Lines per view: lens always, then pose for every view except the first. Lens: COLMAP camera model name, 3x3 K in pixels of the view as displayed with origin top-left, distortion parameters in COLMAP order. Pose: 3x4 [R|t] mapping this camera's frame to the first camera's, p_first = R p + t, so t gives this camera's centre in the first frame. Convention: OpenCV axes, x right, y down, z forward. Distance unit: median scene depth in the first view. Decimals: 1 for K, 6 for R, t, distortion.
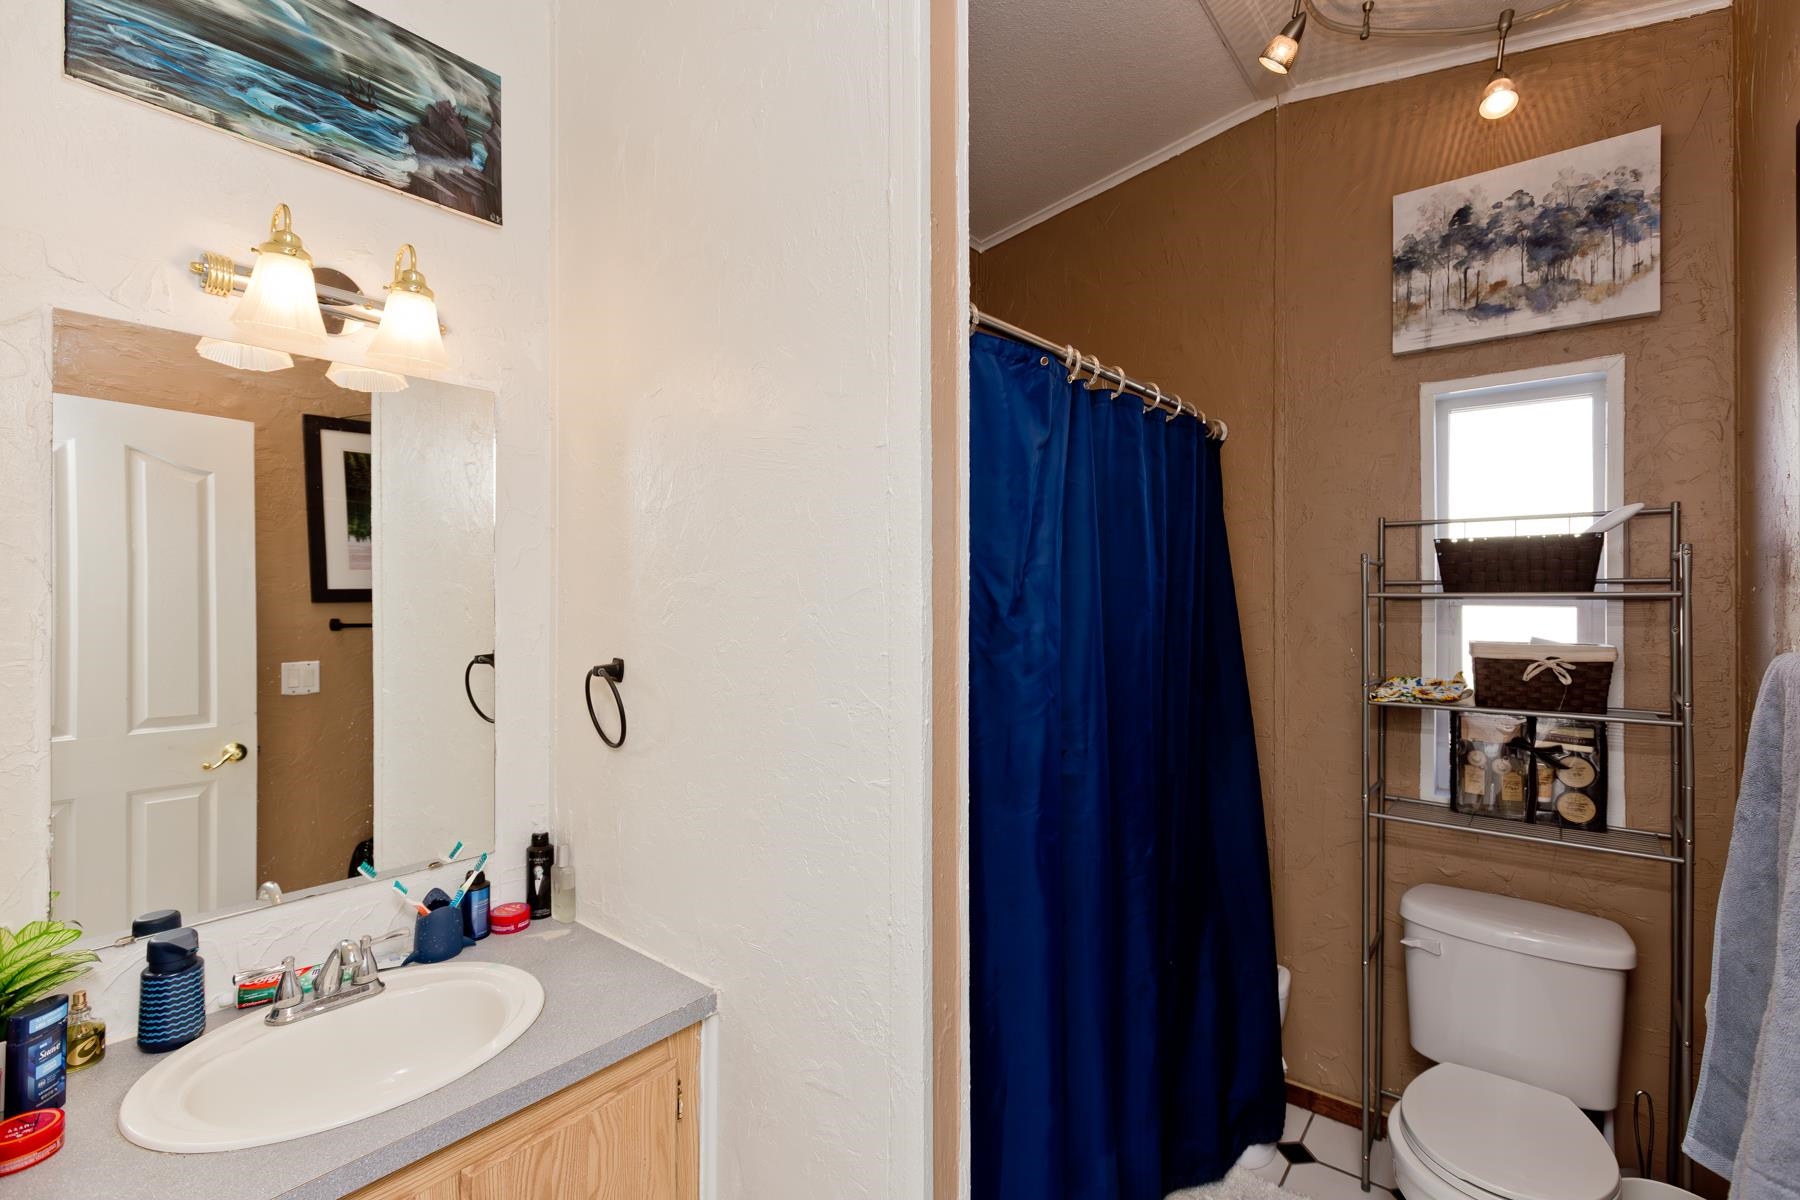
lens RADIAL K [[821.0, 0, 900.8], [0, 821.0, 590.0], [0, 0, 1]] dist [0.001386, -0.000041]
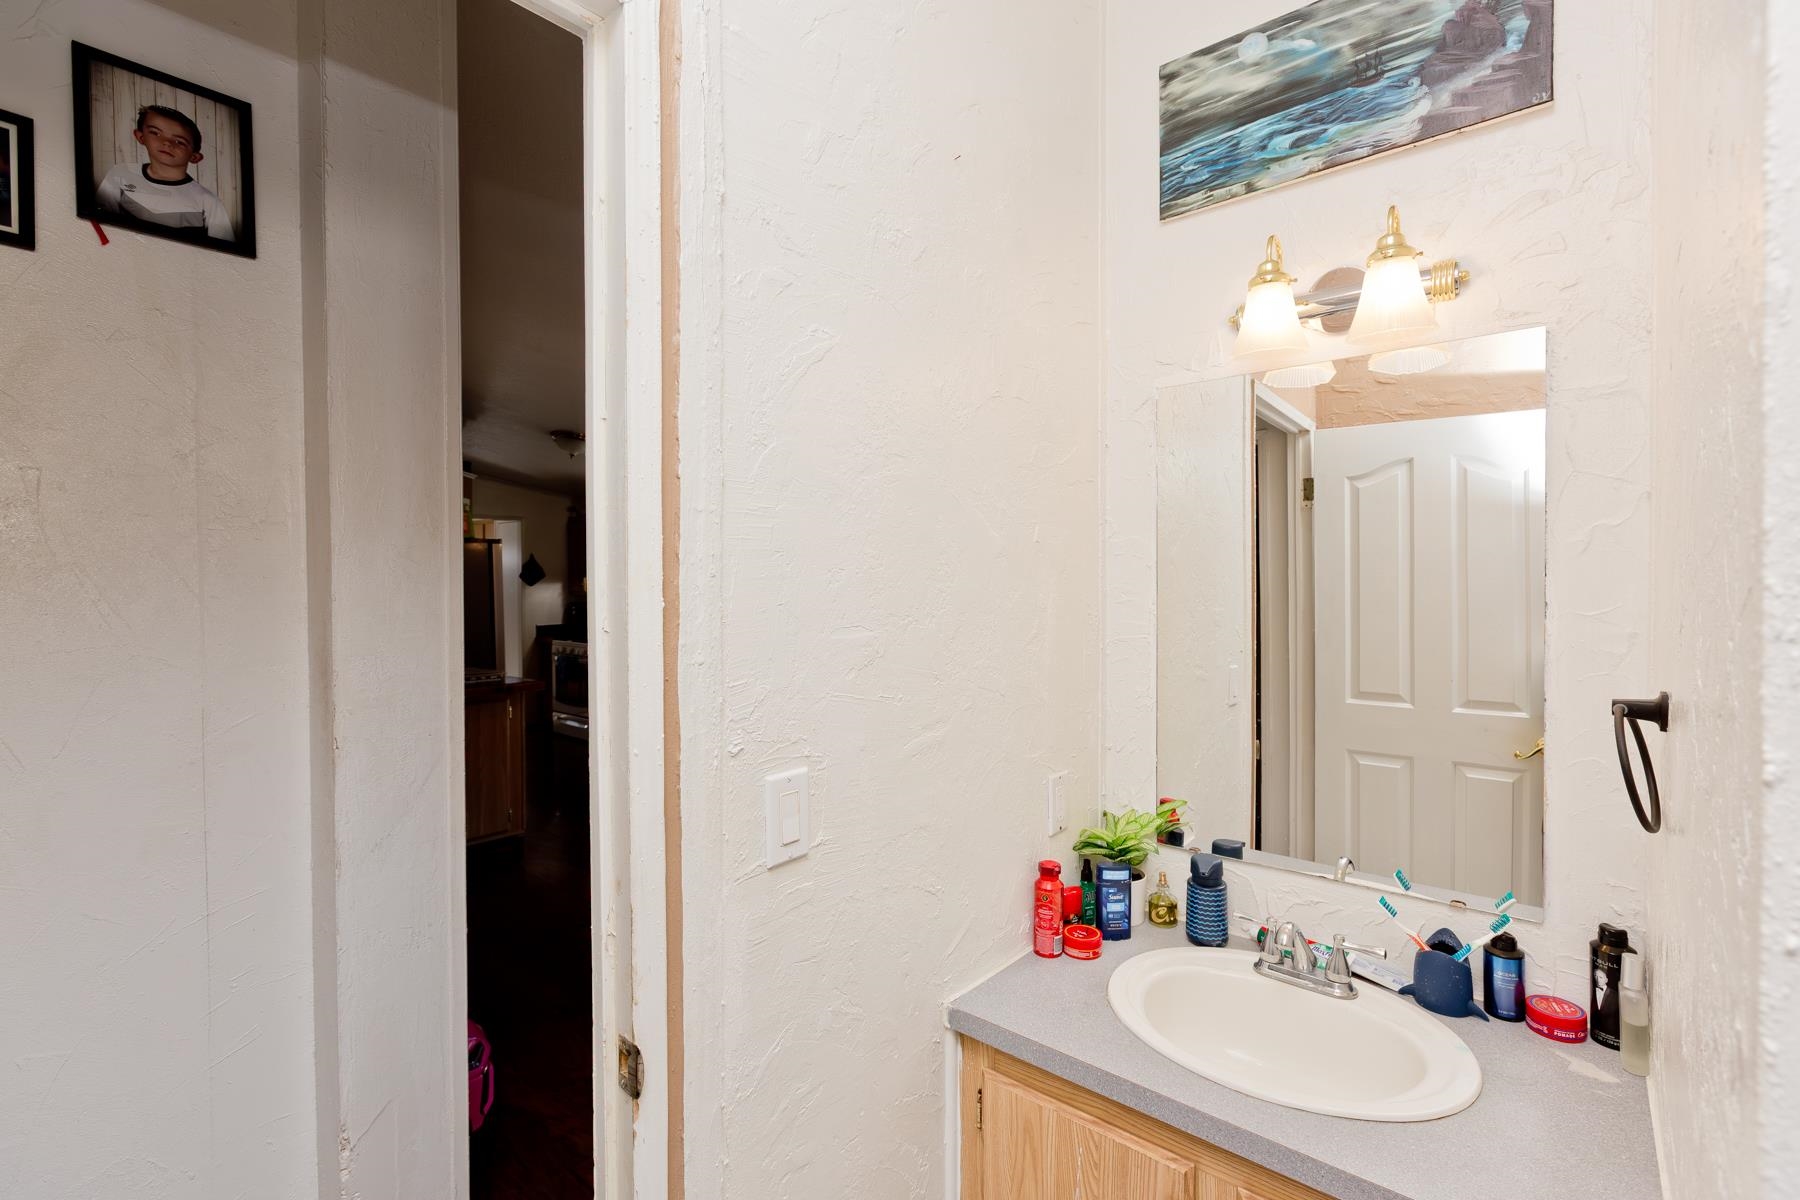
lens RADIAL K [[821.0, 0, 900.8], [0, 821.0, 590.0], [0, 0, 1]] dist [0.001386, -0.000041]
pose [[-0.030868, 0.008594, -0.999487, 0.331609], [0.011724, 0.999897, 0.008235, -0.008920], [0.999455, -0.011464, -0.030965, 0.478579]]
